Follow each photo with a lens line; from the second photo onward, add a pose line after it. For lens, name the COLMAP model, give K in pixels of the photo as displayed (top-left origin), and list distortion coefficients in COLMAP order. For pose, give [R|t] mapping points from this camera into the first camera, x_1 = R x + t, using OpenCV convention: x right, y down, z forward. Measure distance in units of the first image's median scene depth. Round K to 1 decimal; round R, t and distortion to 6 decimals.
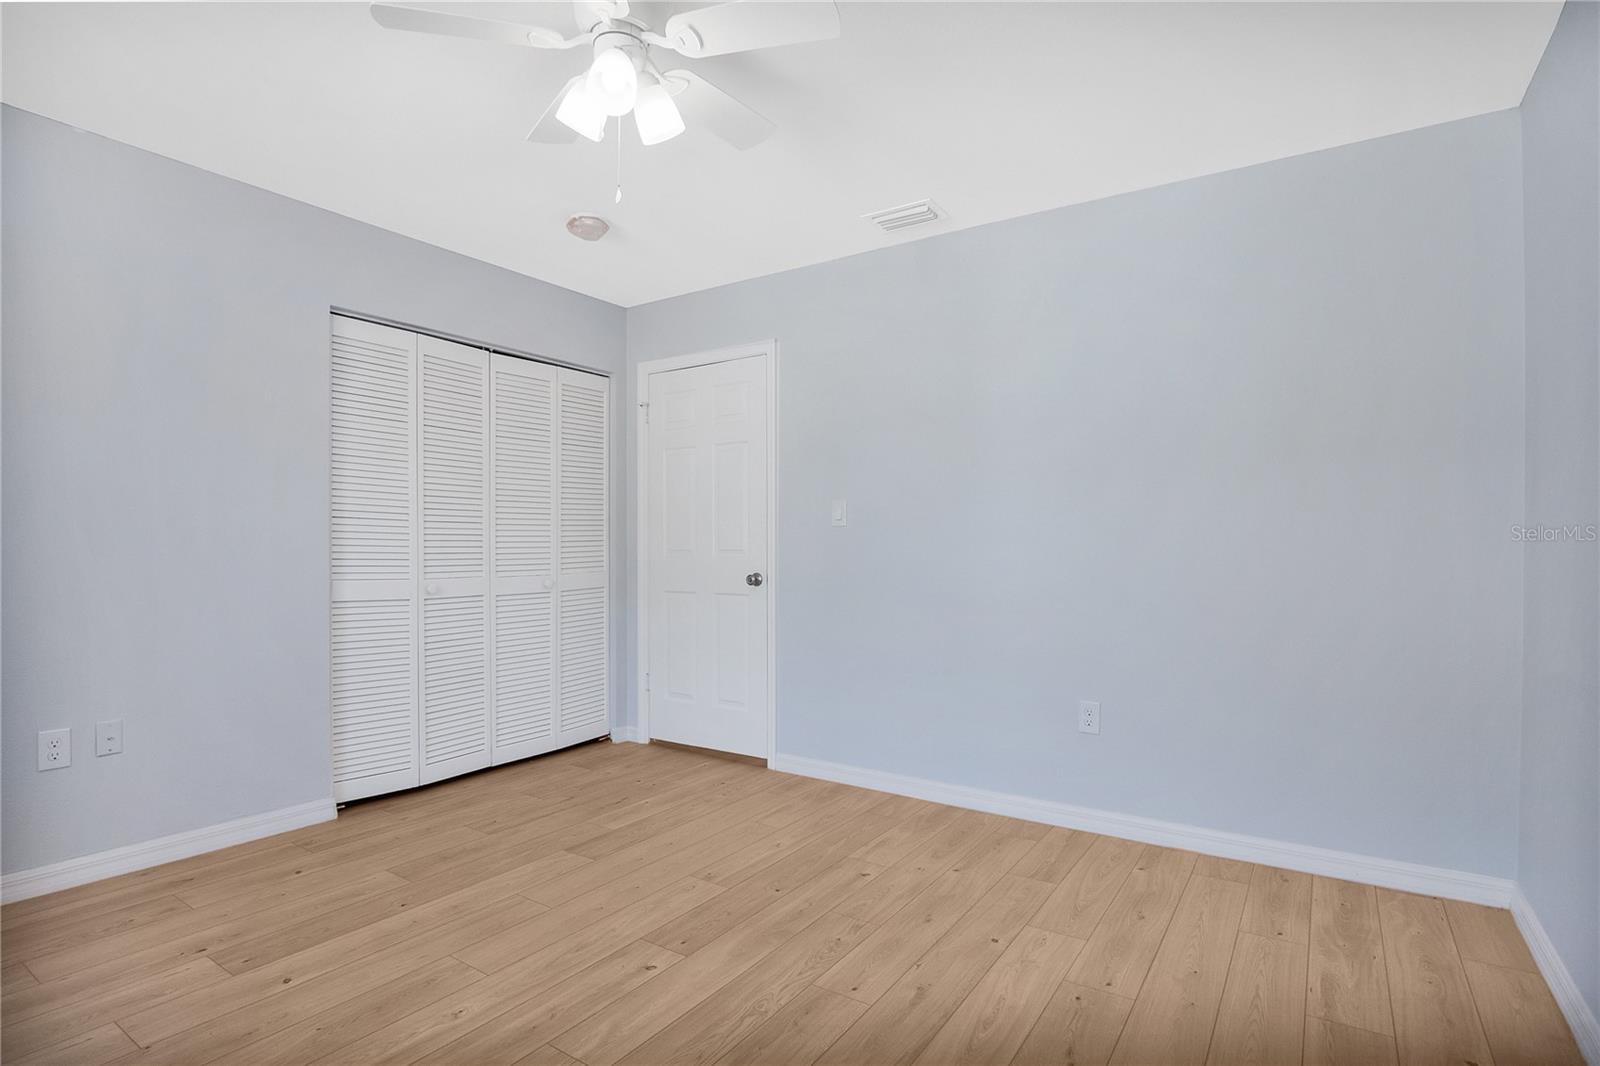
lens RADIAL K [[781.8, 0, 796.2], [0, 781.8, 536.9], [0, 0, 1]] dist [-0.013043, -0.000994]
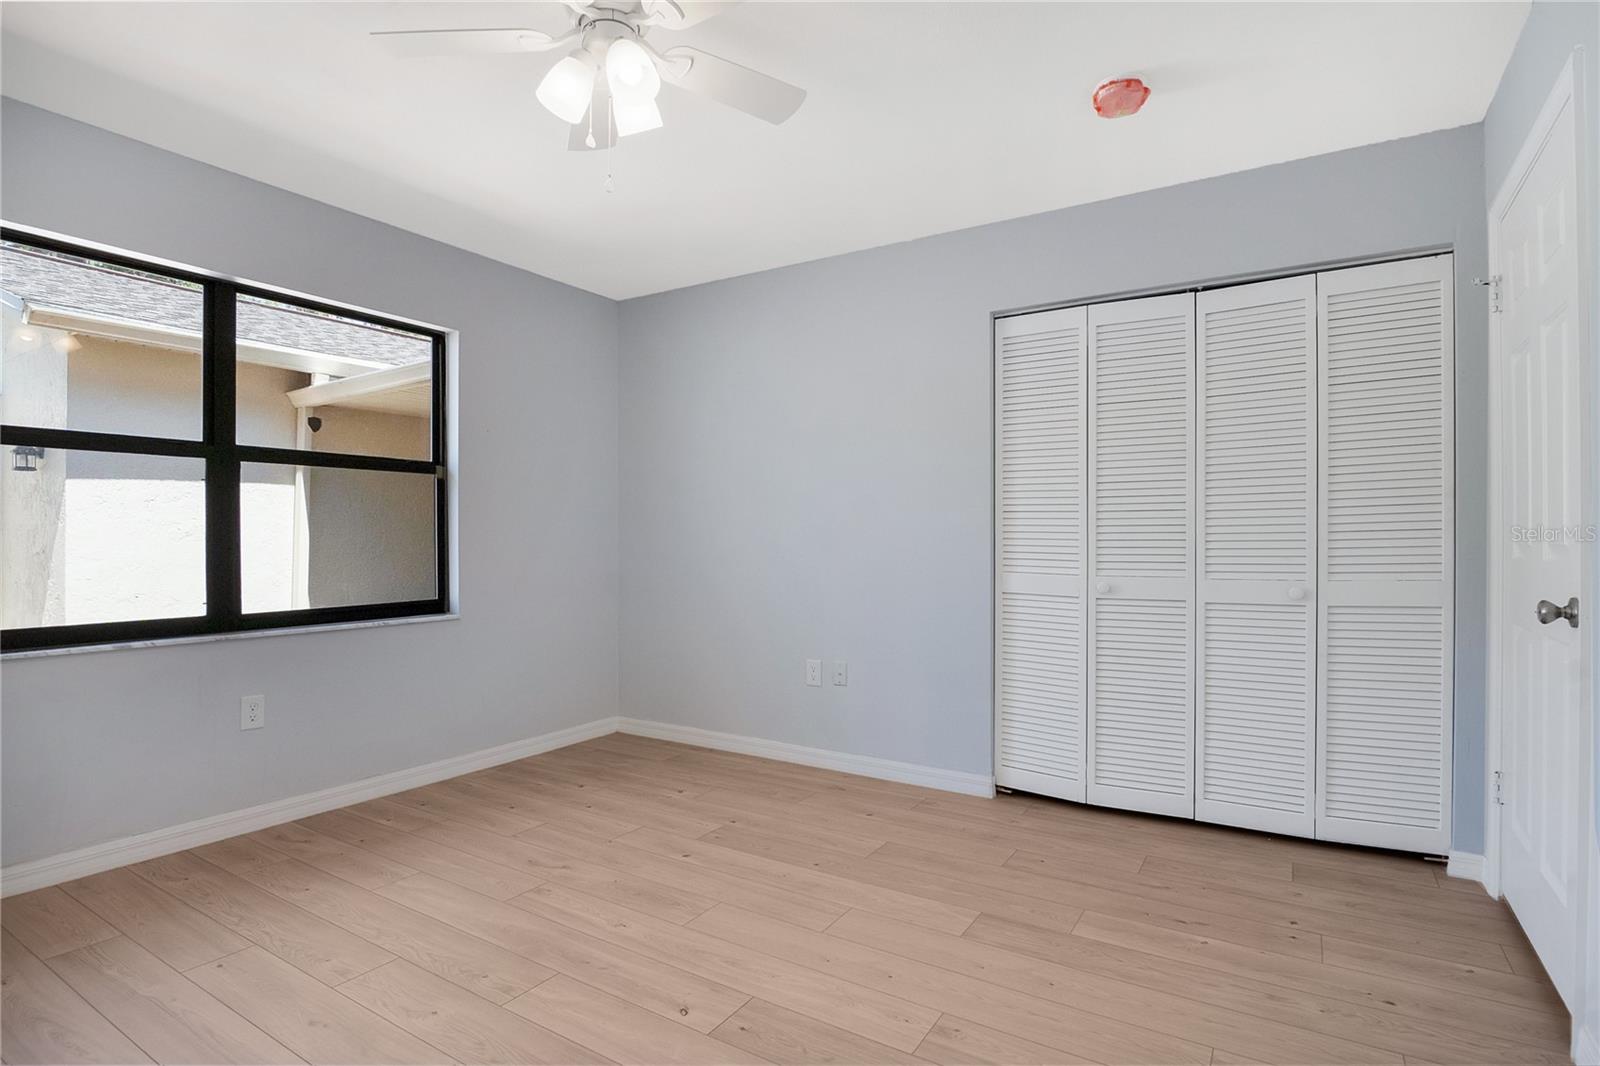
lens RADIAL K [[781.8, 0, 796.2], [0, 781.8, 536.9], [0, 0, 1]] dist [-0.013043, -0.000994]
pose [[0.056655, -0.001590, -0.998393, 0.435782], [0.016389, 0.999865, -0.000663, 0.003953], [0.998259, -0.016325, 0.056674, 0.657492]]
